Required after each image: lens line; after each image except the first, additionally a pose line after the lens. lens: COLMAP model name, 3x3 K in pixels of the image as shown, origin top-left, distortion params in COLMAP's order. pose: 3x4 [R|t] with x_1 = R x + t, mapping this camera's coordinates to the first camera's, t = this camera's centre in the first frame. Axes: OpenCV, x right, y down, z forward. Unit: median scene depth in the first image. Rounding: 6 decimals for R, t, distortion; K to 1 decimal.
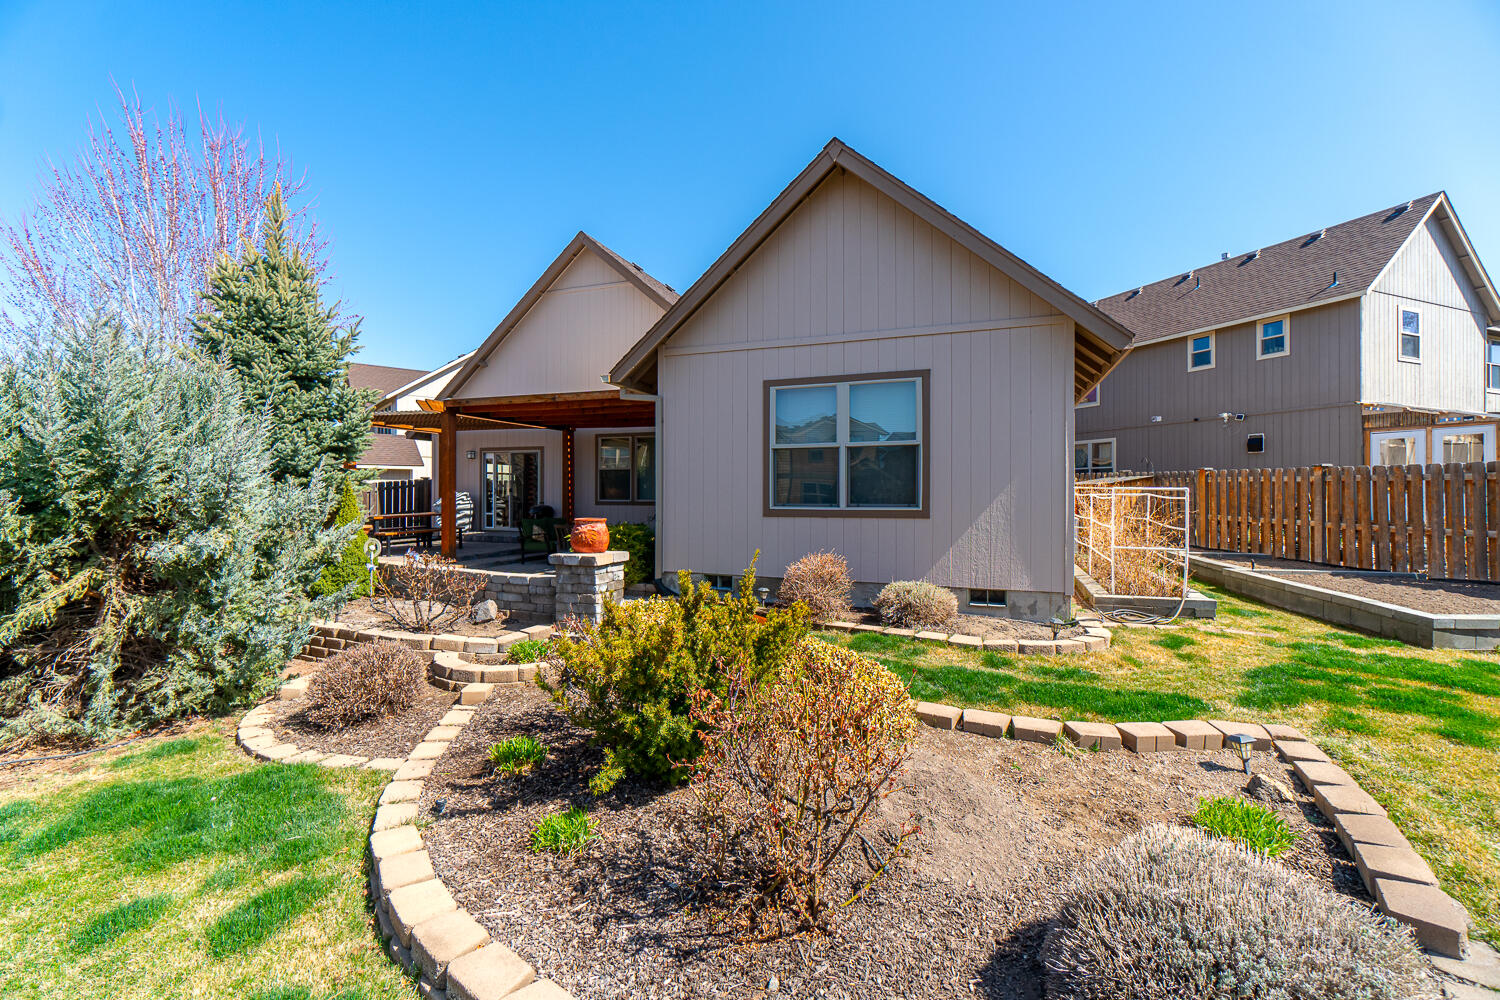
lens RADIAL K [[654.0, 0, 724.3], [0, 654.0, 490.4], [0, 0, 1]] dist [-0.009992, 0.000502]
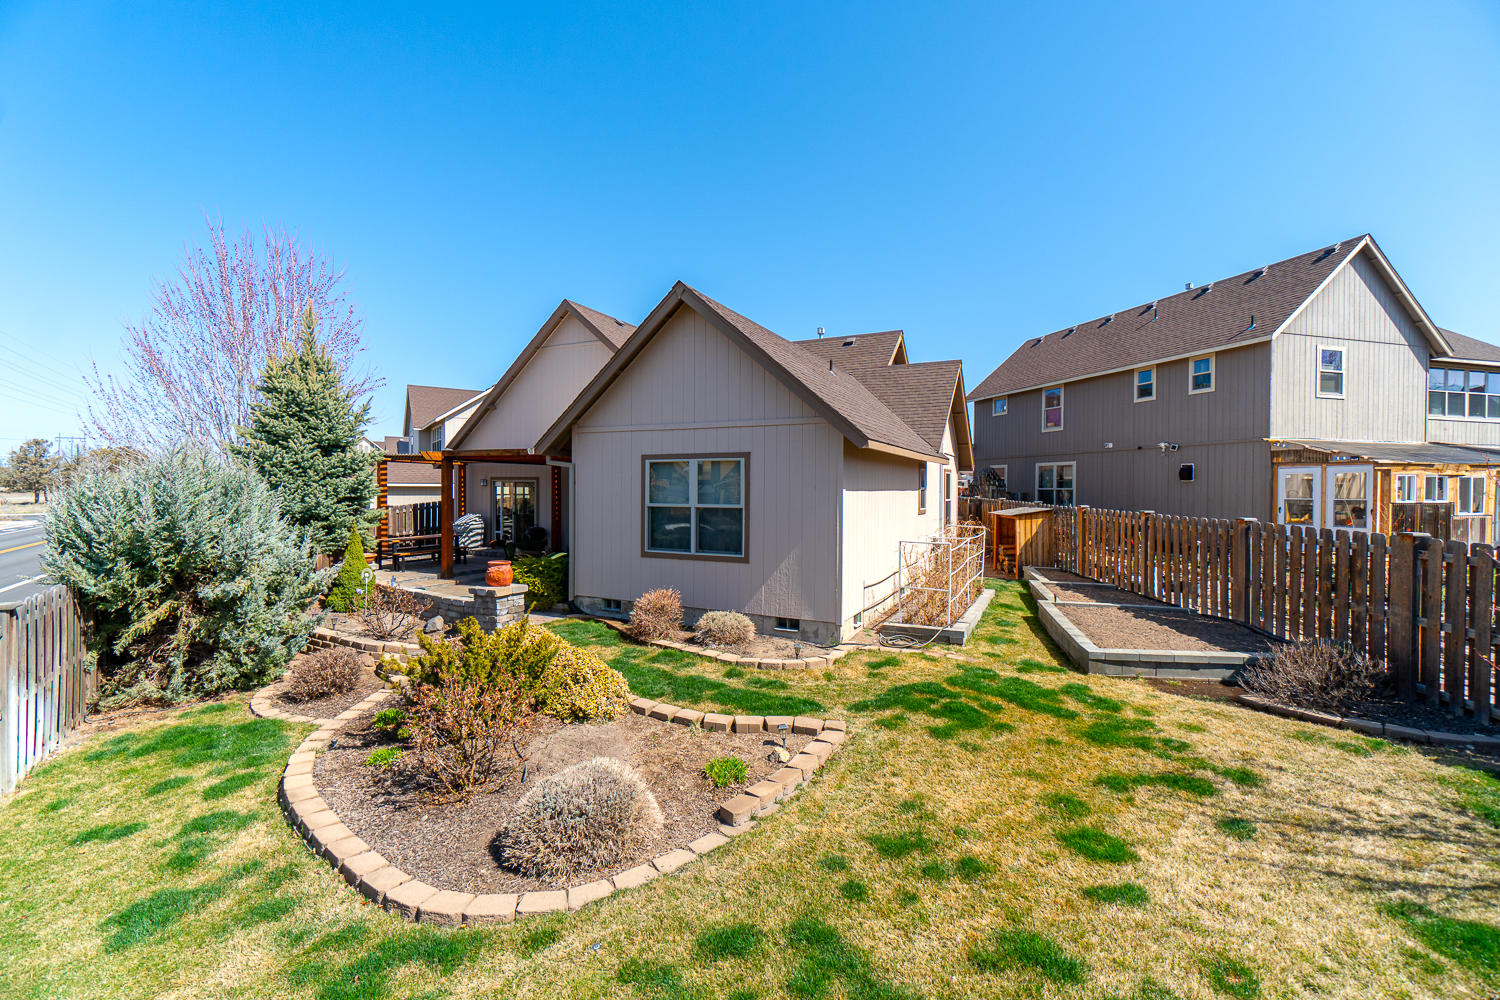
lens RADIAL K [[654.0, 0, 724.3], [0, 654.0, 490.4], [0, 0, 1]] dist [-0.009992, 0.000502]
pose [[0.994520, 0.003901, -0.104471, 0.592318], [-0.002873, 0.999946, 0.009982, -0.176186], [0.104504, -0.009627, 0.994478, -0.494047]]
